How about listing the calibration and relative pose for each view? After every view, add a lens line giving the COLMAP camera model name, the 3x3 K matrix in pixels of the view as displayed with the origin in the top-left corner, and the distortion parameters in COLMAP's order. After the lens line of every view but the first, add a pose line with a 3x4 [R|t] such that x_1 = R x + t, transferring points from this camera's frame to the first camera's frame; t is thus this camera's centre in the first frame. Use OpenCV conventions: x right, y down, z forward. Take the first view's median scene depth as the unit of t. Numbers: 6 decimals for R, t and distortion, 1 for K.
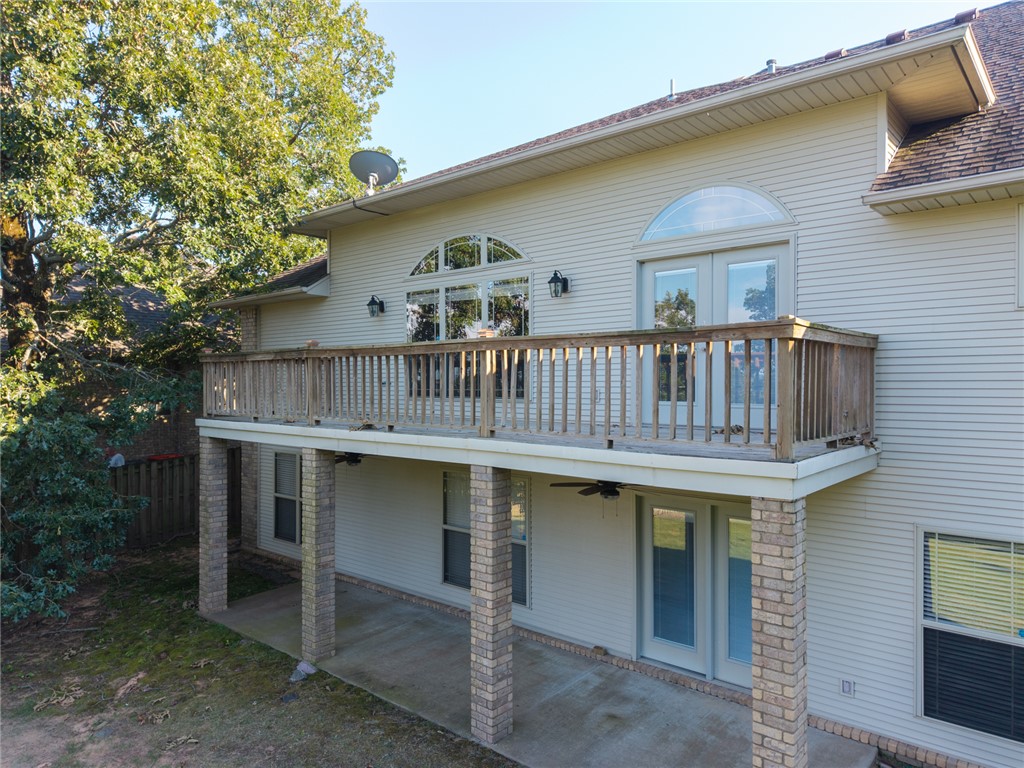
lens RADIAL K [[685.7, 0, 512.0], [0, 685.7, 384.0], [0, 0, 1]] dist [-0.000397, 0.009030]
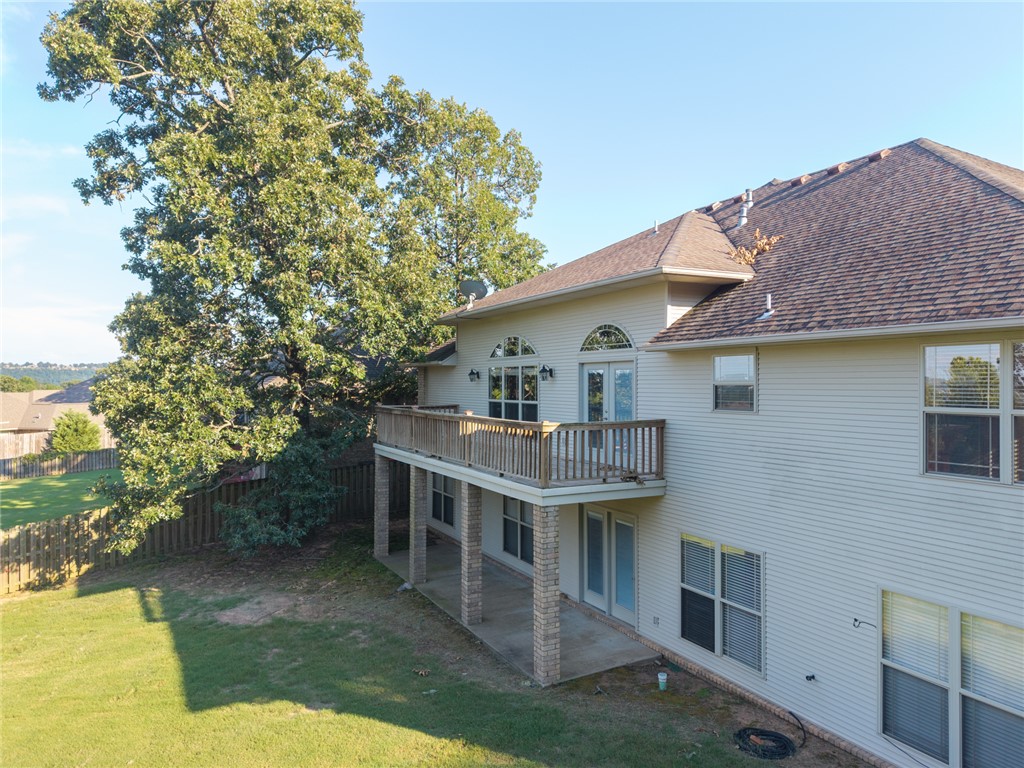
lens RADIAL K [[691.8, 0, 515.9], [0, 691.8, 384.4], [0, 0, 1]] dist [0.049195, -0.063355]
pose [[0.929504, 0.002342, -0.368804, 0.665149], [-0.002349, 0.999997, 0.000429, -0.128466], [0.368804, 0.000468, 0.929507, -0.631577]]
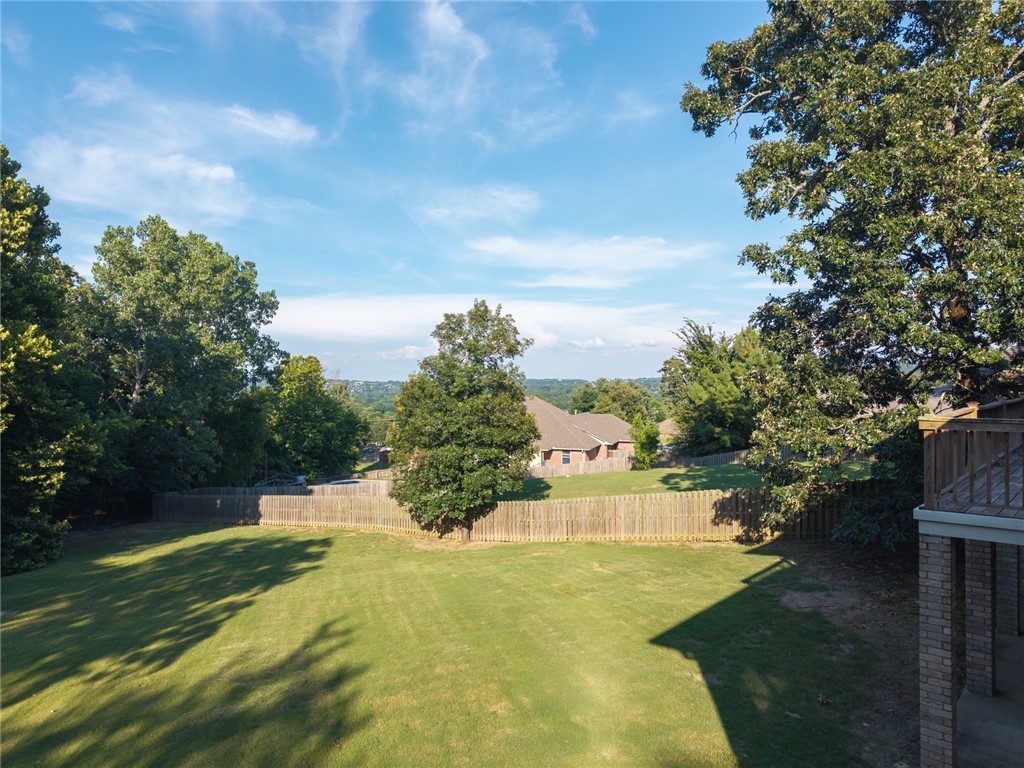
lens RADIAL K [[691.8, 0, 515.9], [0, 691.8, 384.4], [0, 0, 1]] dist [0.049195, -0.063355]
pose [[-0.036896, 0.002112, -0.999317, 1.184156], [0.007980, 0.999967, 0.001819, -0.103779], [0.999287, -0.007907, -0.036912, 0.087302]]
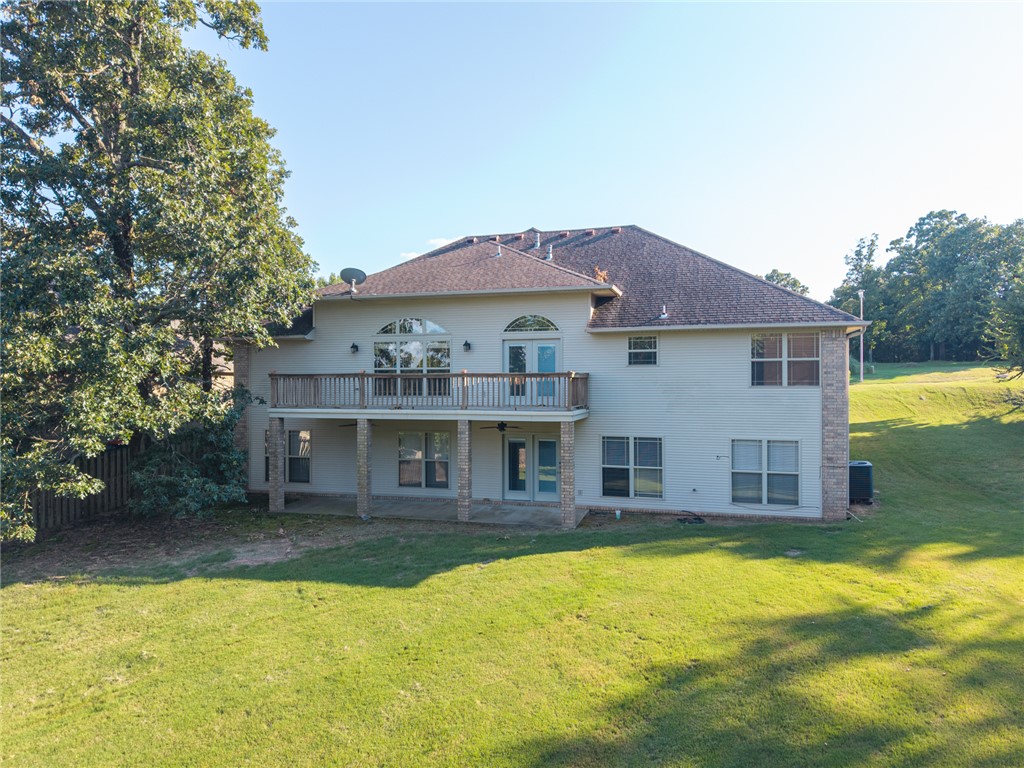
lens RADIAL K [[691.8, 0, 515.9], [0, 691.8, 384.4], [0, 0, 1]] dist [0.049195, -0.063355]
pose [[0.910831, -0.002426, 0.412773, -0.799450], [0.002594, 0.999997, 0.000154, -0.017999], [-0.412772, 0.000930, 0.910834, -1.290643]]
